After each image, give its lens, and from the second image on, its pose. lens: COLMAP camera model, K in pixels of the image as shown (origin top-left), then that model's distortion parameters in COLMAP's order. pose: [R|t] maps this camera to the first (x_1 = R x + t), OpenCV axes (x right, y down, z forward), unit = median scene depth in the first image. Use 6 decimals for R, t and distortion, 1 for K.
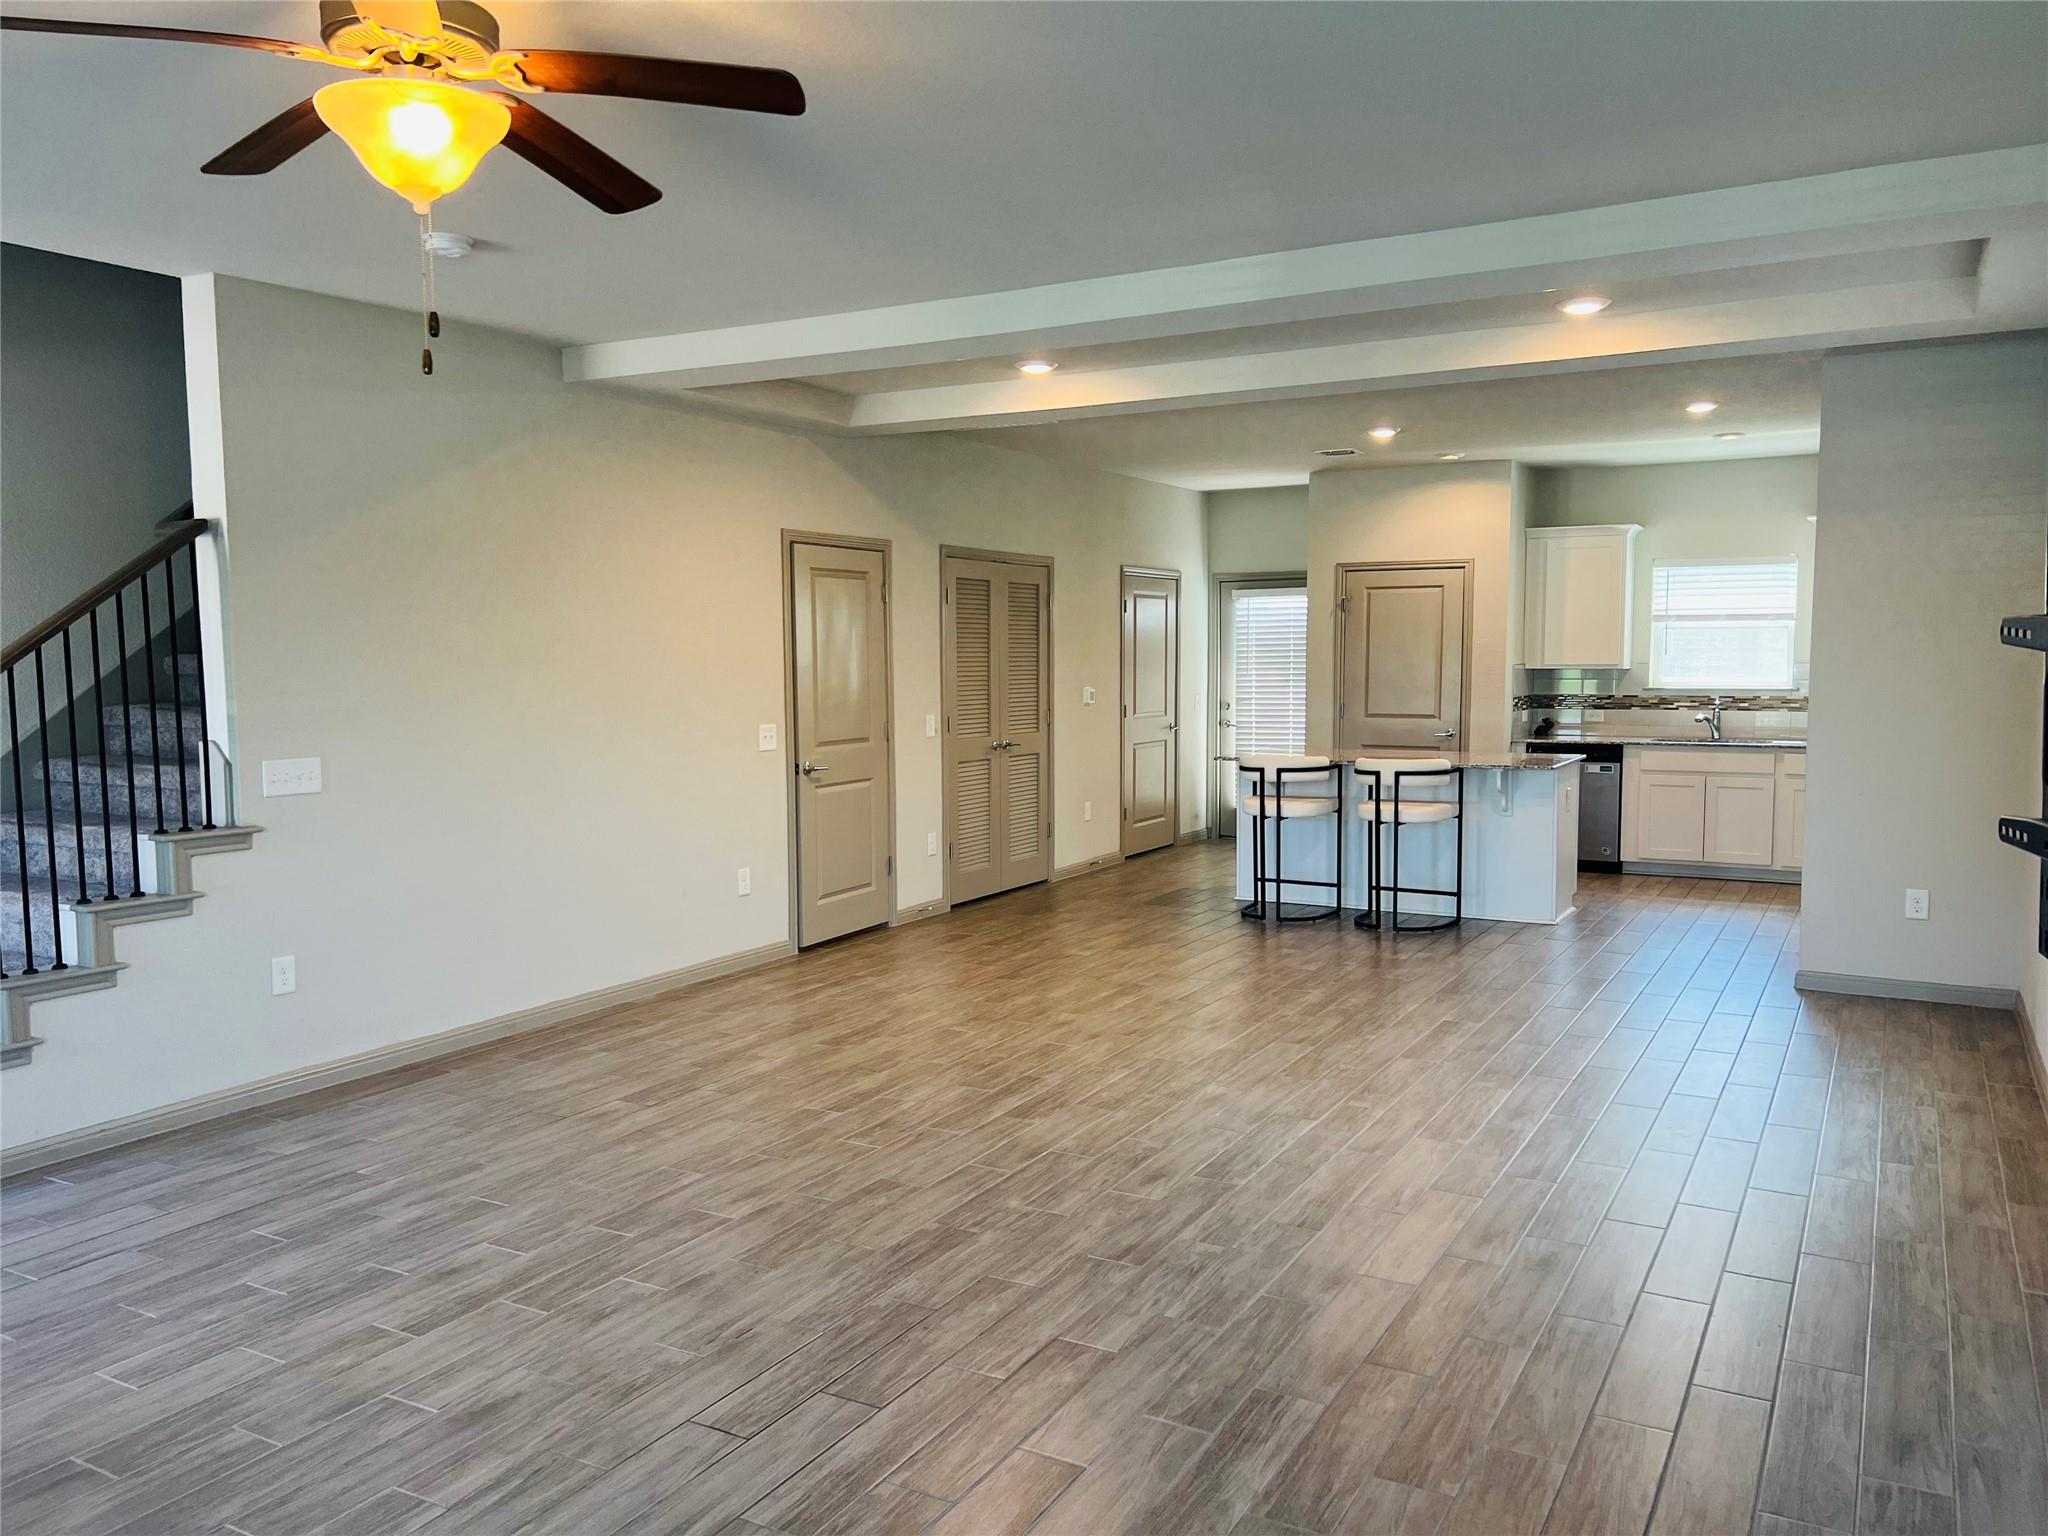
lens RADIAL K [[1541.8, 0, 1030.7], [0, 1541.8, 766.7], [0, 0, 1]] dist [0.023524, -0.006255]
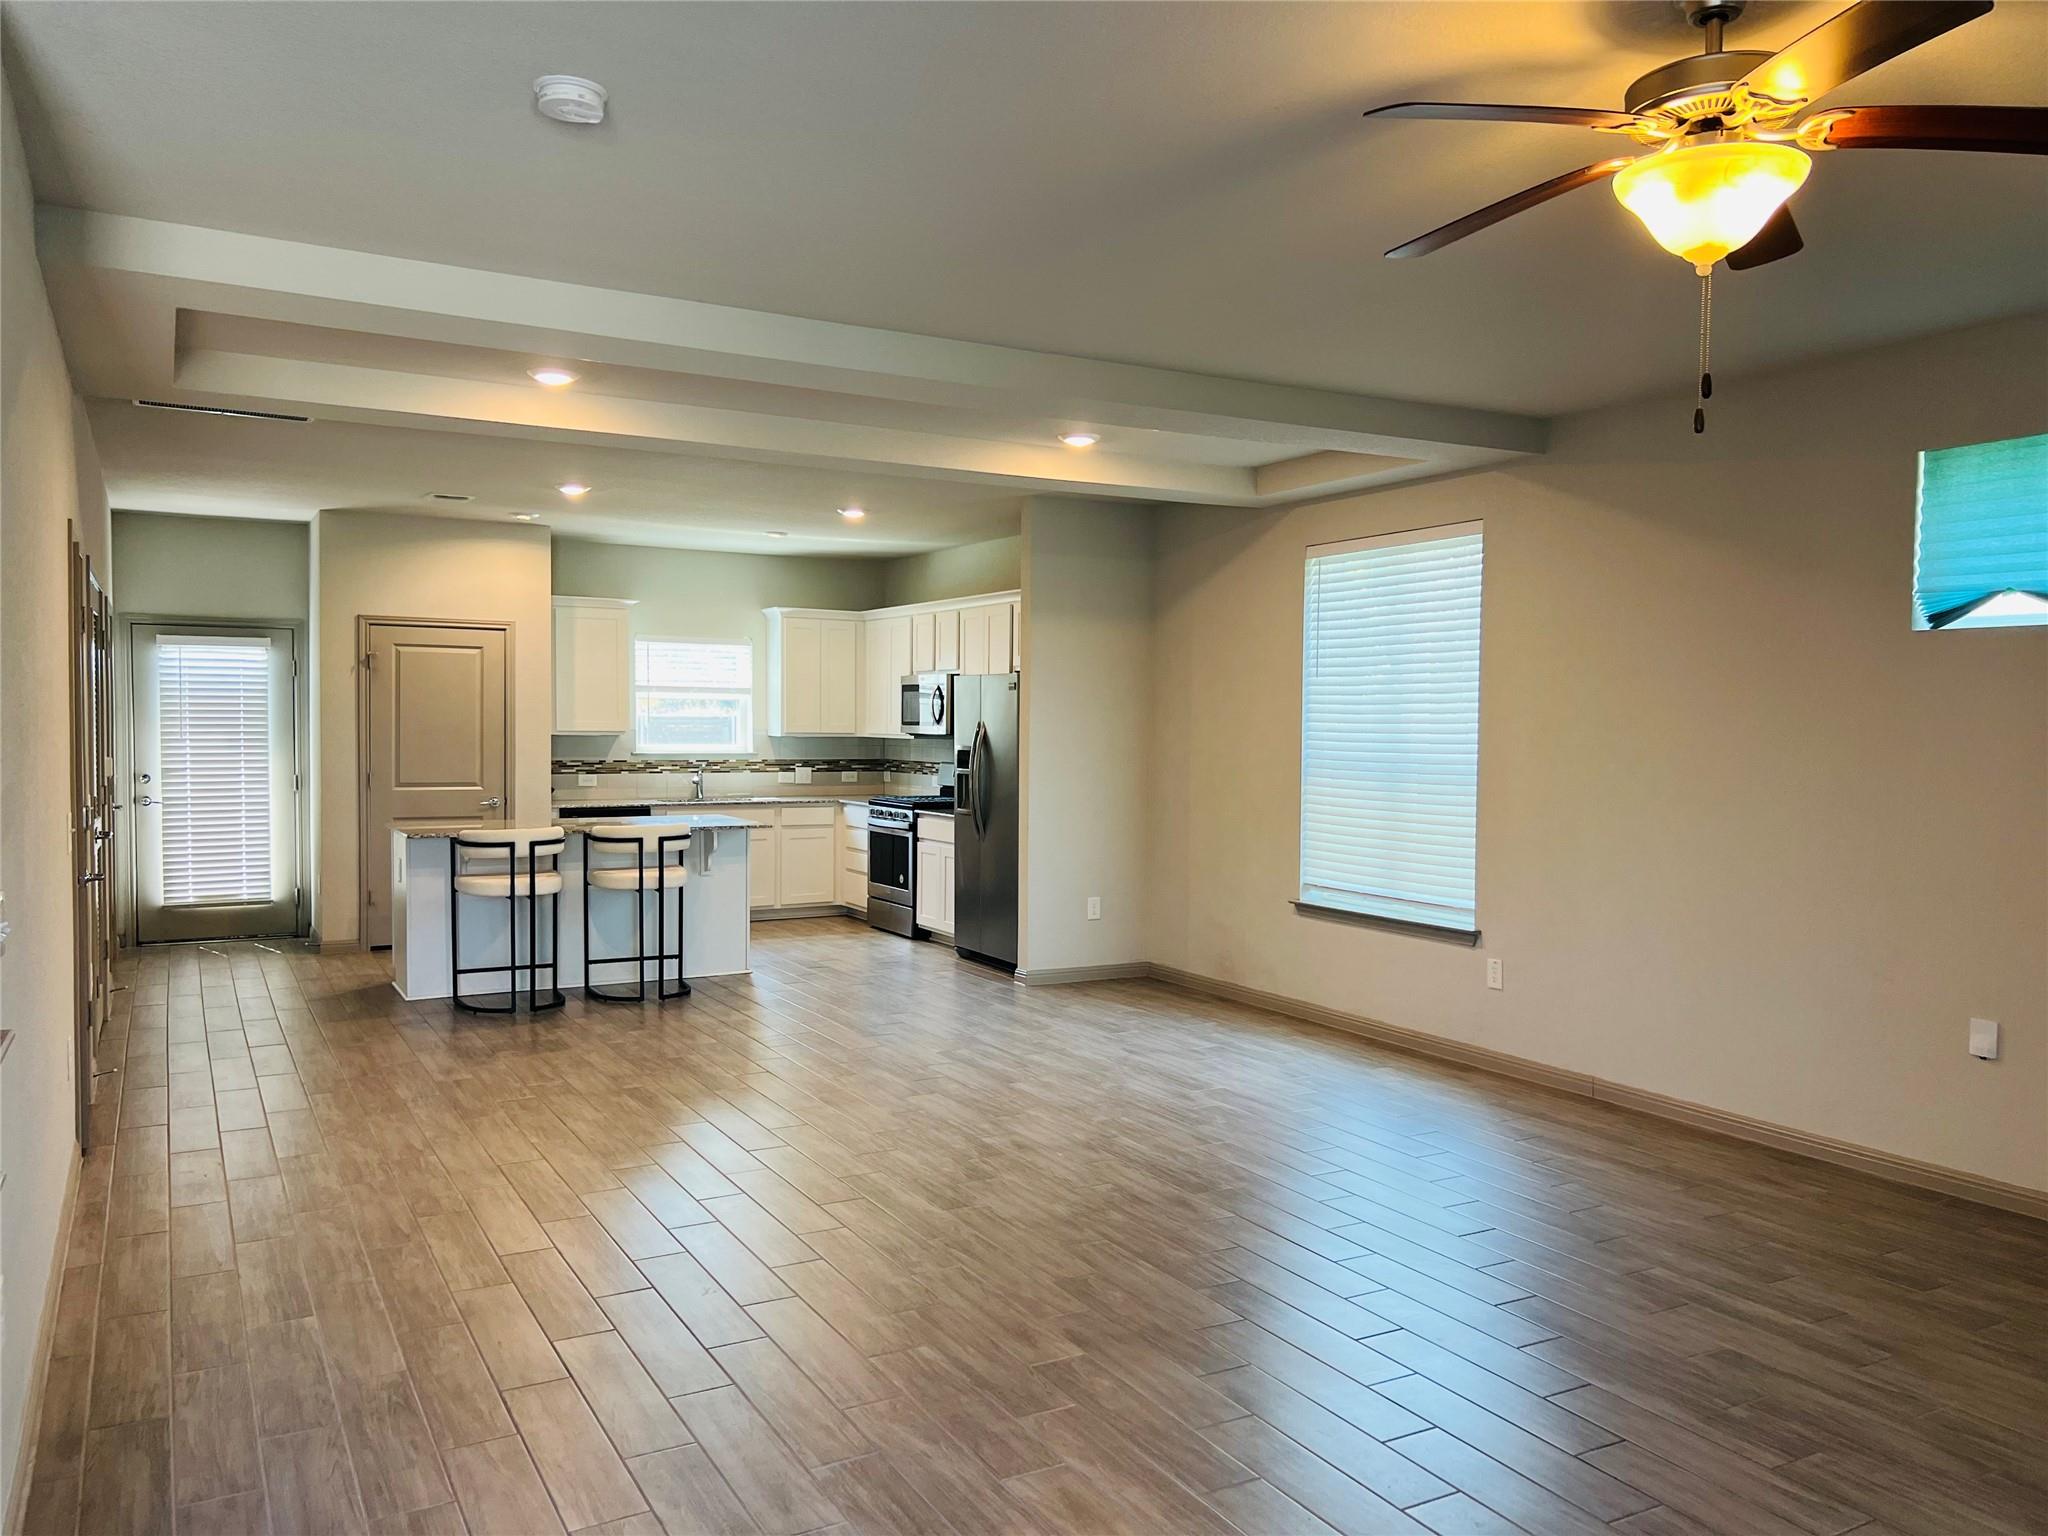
lens RADIAL K [[1541.8, 0, 1029.8], [0, 1541.8, 783.1], [0, 0, 1]] dist [0.023524, -0.006255]
pose [[0.522434, -0.022753, 0.852376, -0.476889], [0.051542, 0.998659, -0.004933, -0.014285], [-0.851120, 0.046510, 0.522906, 0.278598]]
